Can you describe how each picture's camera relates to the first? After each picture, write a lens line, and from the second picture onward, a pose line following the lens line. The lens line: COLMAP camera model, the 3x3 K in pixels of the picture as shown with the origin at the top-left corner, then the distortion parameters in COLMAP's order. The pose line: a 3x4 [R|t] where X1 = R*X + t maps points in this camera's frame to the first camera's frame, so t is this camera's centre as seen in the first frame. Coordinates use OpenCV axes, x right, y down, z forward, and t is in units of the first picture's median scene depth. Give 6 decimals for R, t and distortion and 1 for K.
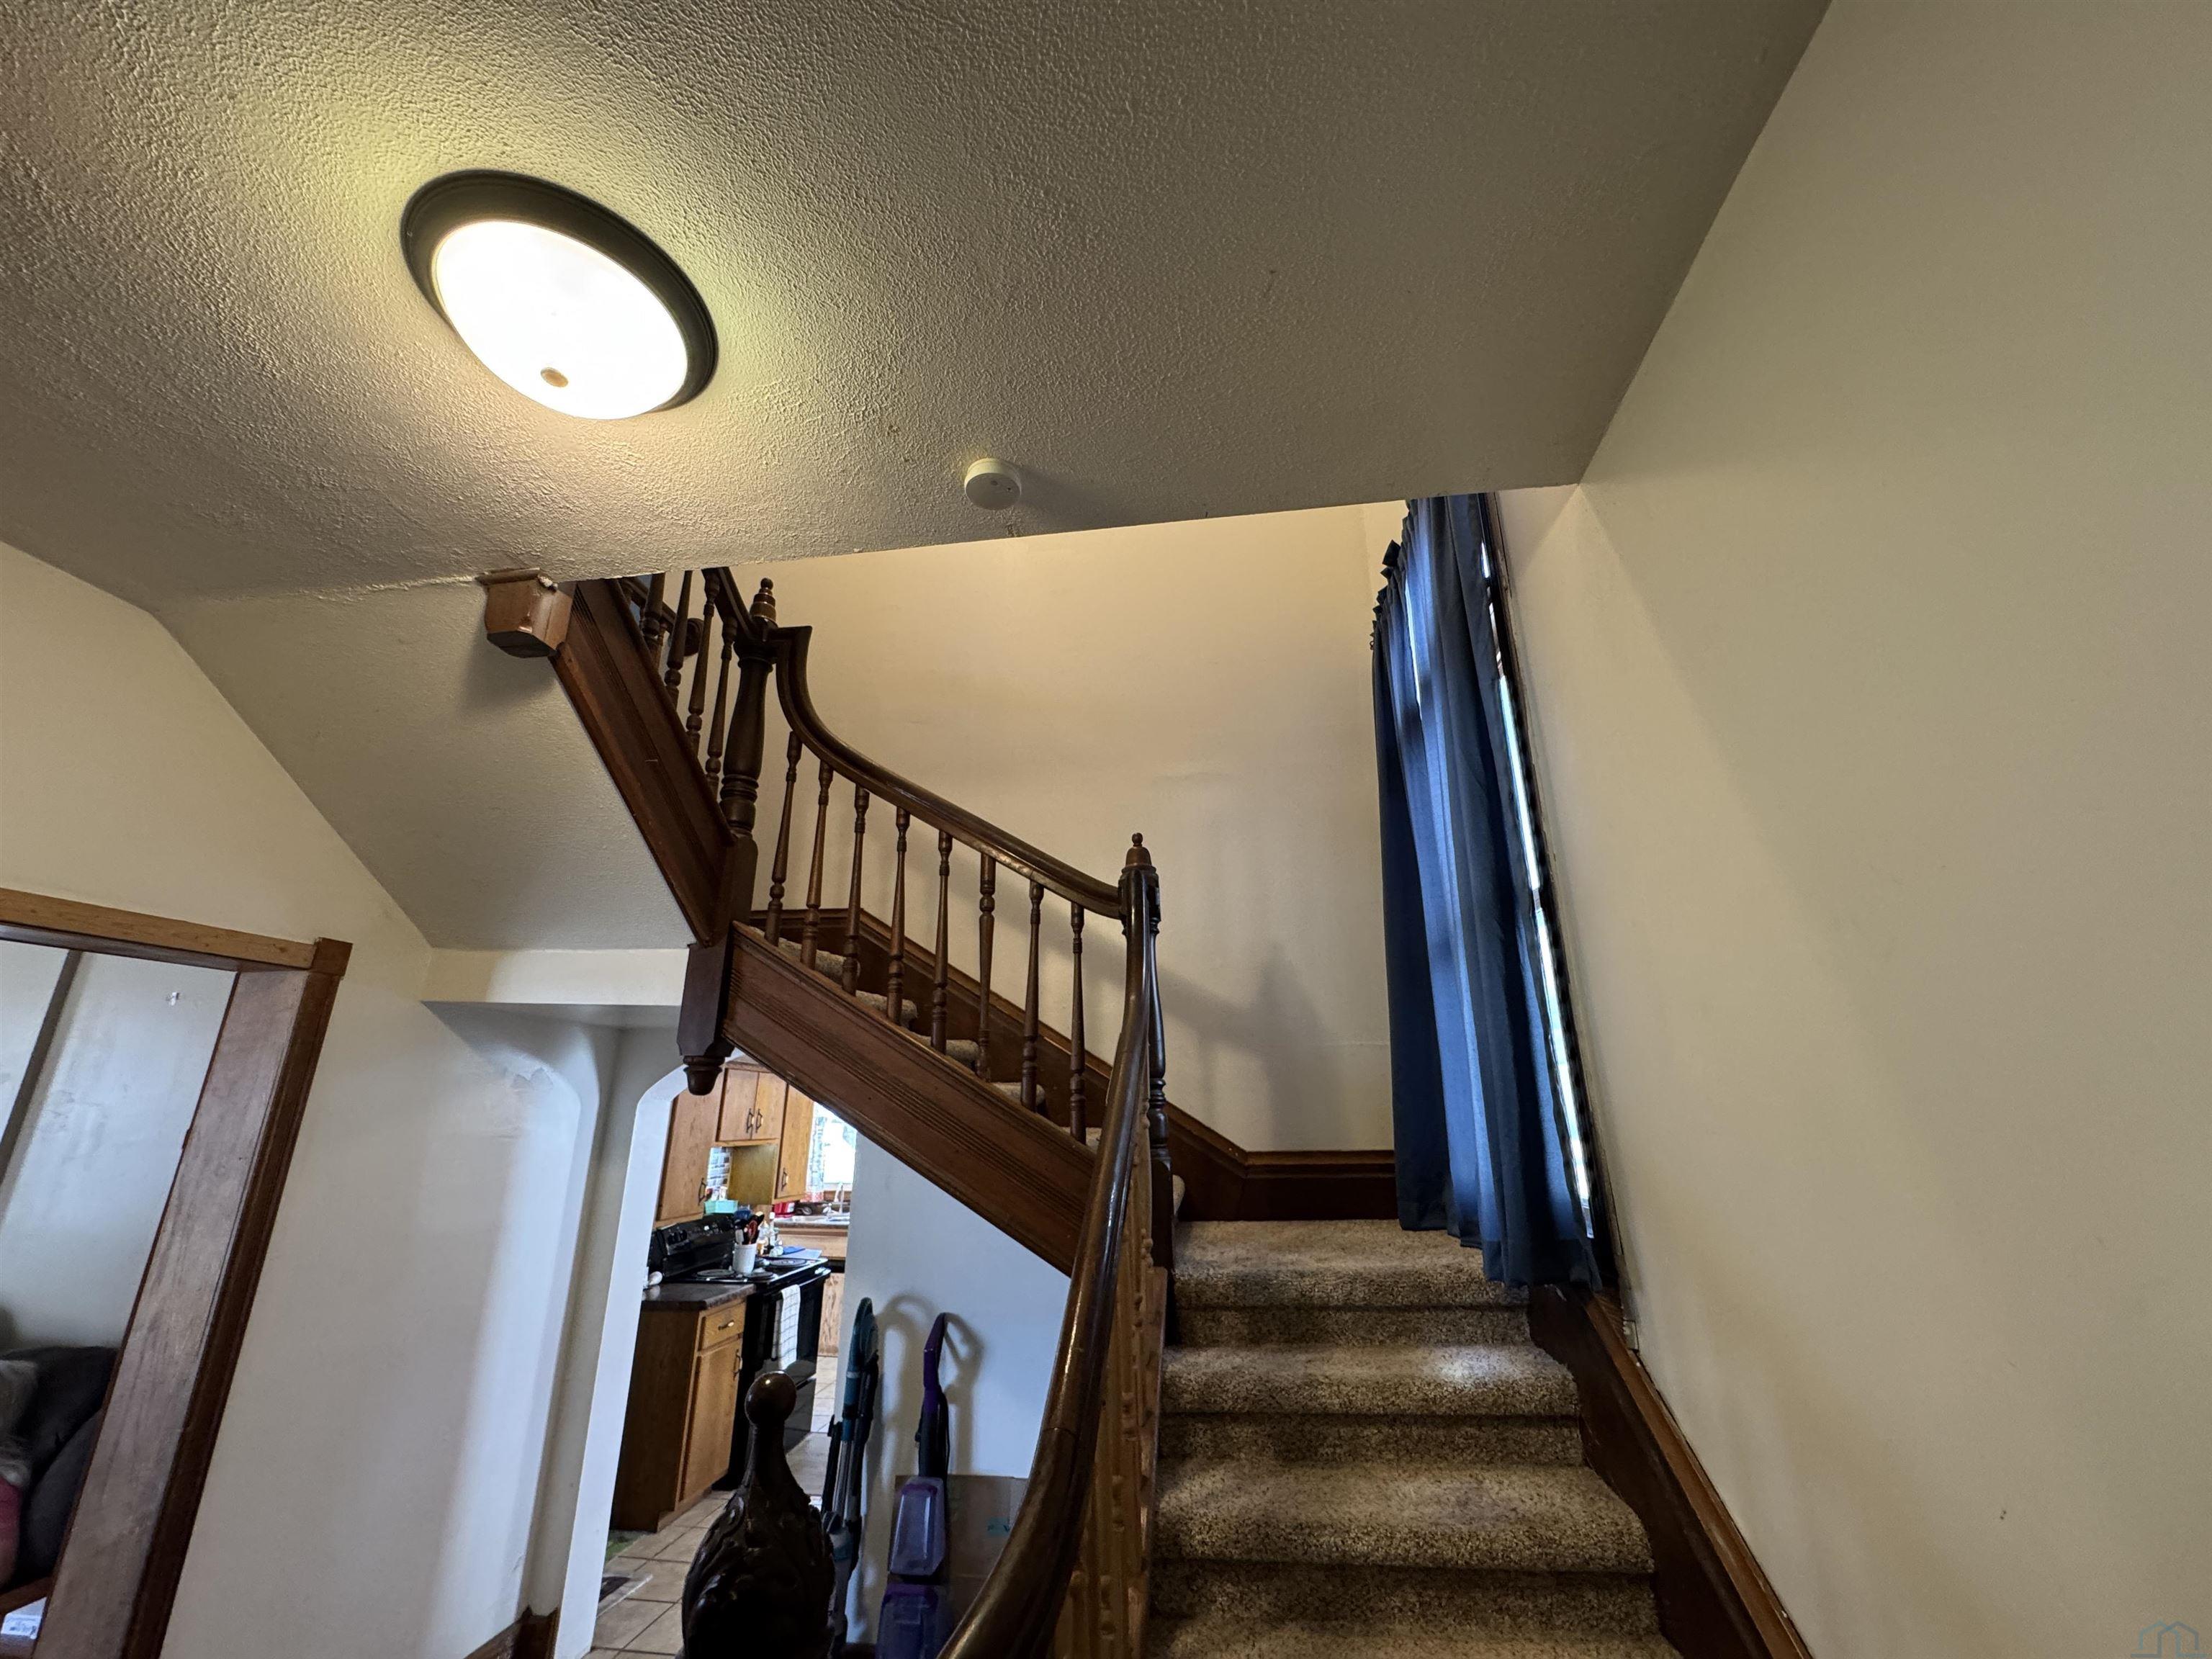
lens RADIAL K [[877.0, 0, 1109.3], [0, 877.0, 827.2], [0, 0, 1]] dist [-0.000805, -0.000087]
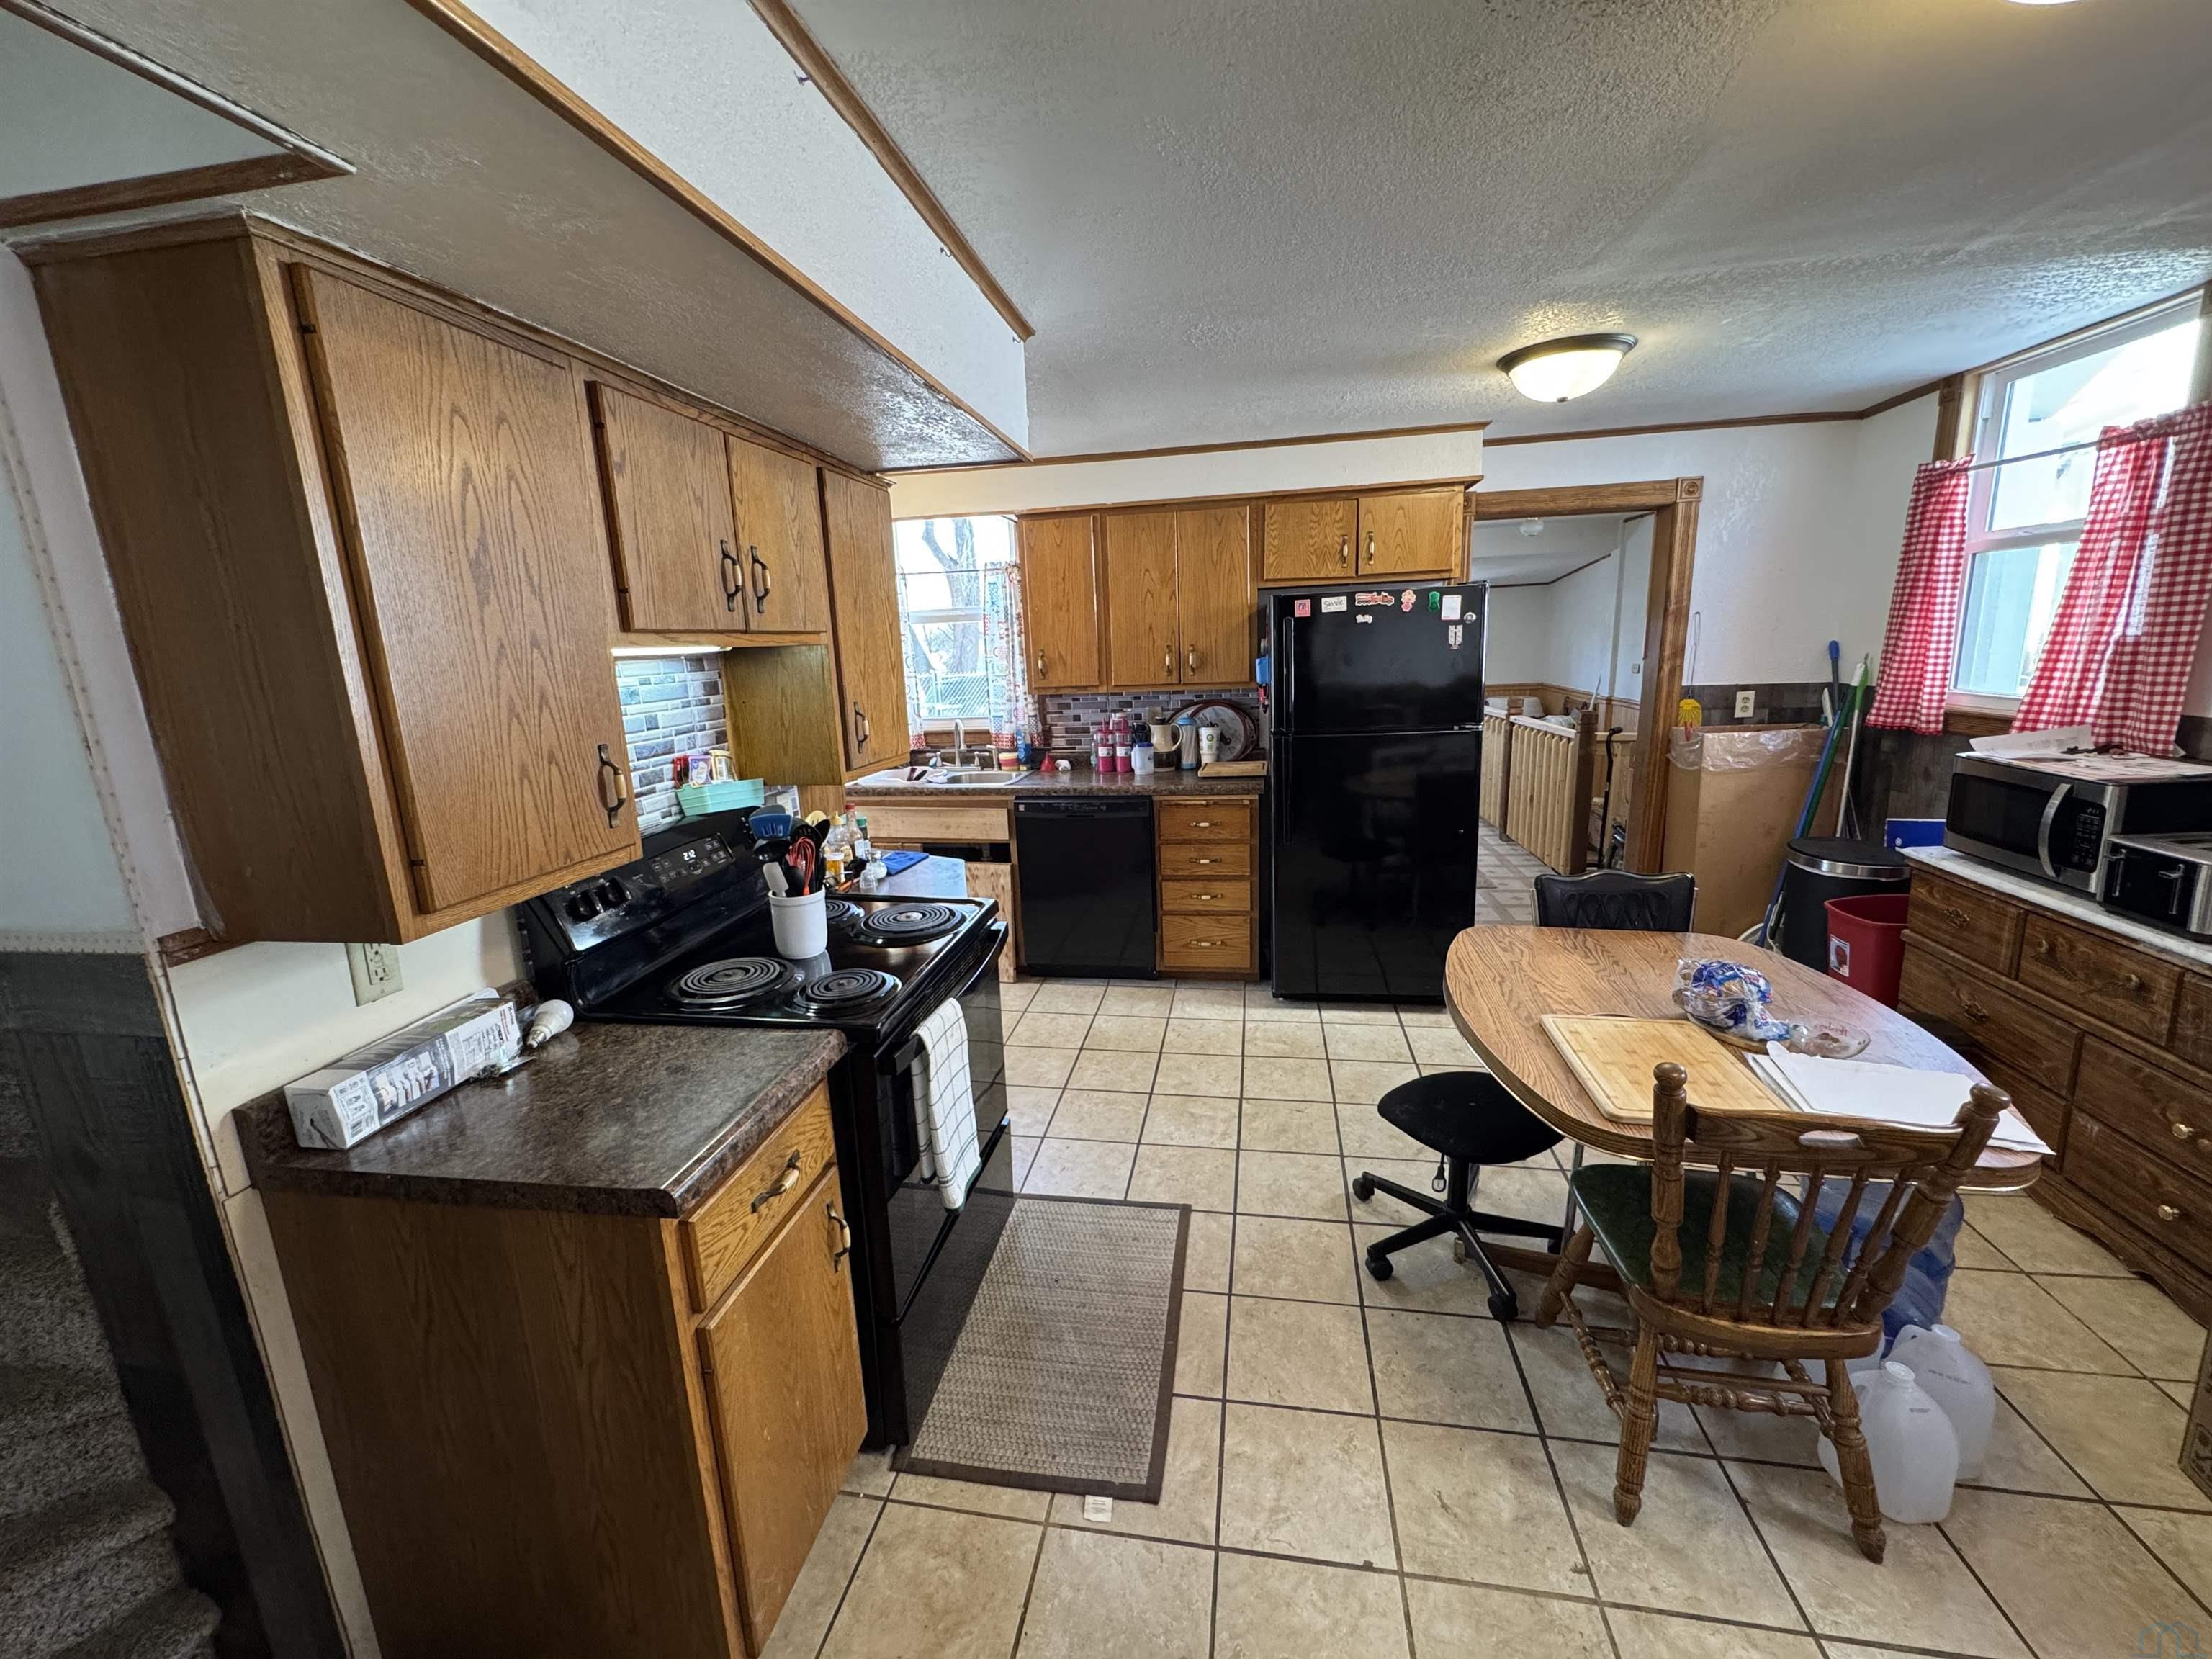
lens RADIAL K [[877.0, 0, 1111.3], [0, 877.0, 822.2], [0, 0, 1]] dist [-0.000805, -0.000087]
pose [[0.998638, -0.022665, -0.046990, -0.253886], [0.043139, 0.865276, 0.499436, 0.258363], [0.029339, -0.500783, 0.865075, 0.674942]]
